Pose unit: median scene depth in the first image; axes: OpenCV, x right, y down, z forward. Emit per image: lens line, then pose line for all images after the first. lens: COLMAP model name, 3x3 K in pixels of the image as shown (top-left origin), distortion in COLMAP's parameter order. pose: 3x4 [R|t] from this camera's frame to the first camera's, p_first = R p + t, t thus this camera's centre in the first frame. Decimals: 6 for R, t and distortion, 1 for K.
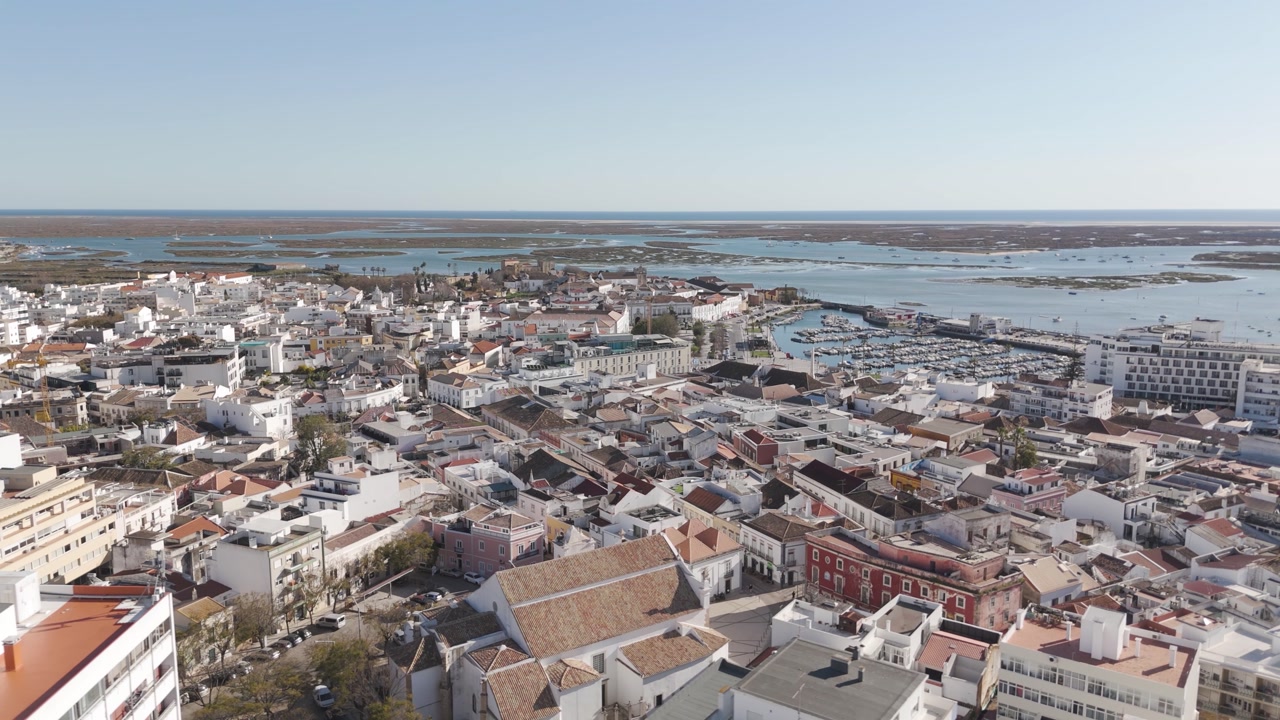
lens RADIAL K [[916.0, 0, 640.0], [0, 916.0, 360.0], [0, 0, 1]] dist [0.108496, -0.144321]
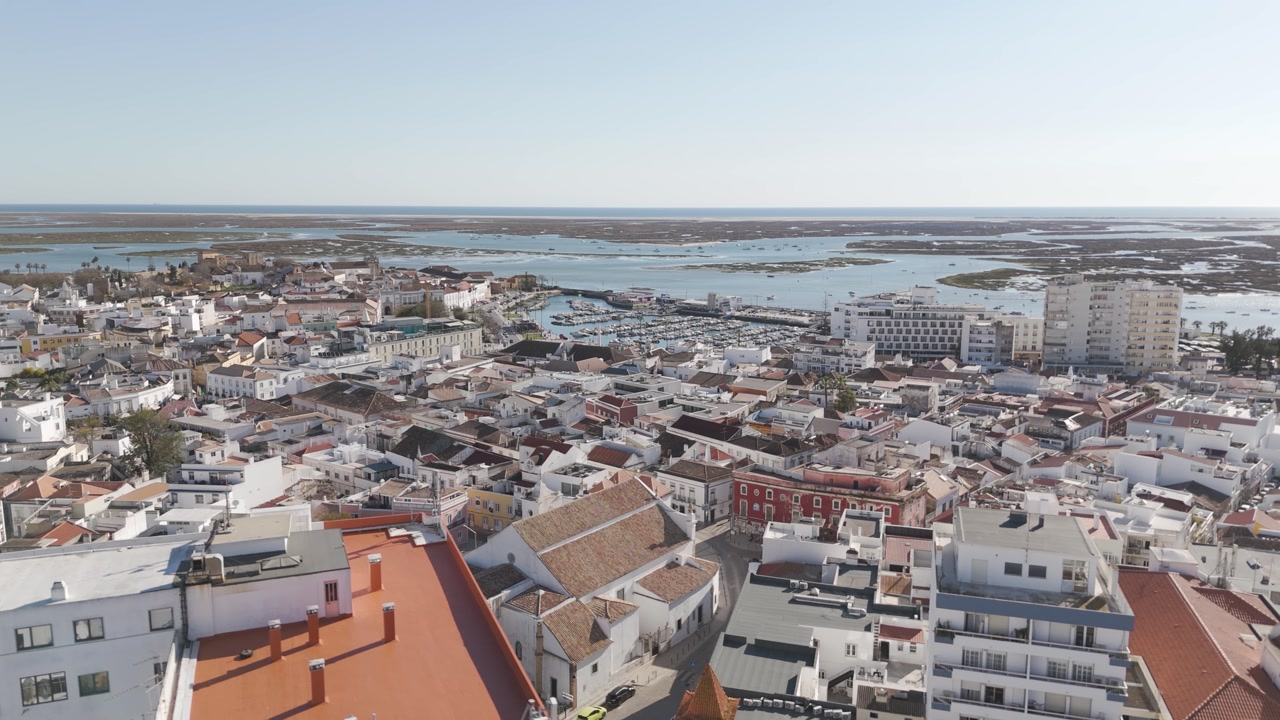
lens RADIAL K [[916.0, 0, 640.0], [0, 916.0, 360.0], [0, 0, 1]] dist [0.108496, -0.144321]
pose [[0.947518, -0.051614, 0.315509, -0.115529], [0.049618, 0.998665, 0.014363, 0.016092], [-0.315829, 0.002046, 0.948814, 0.003416]]
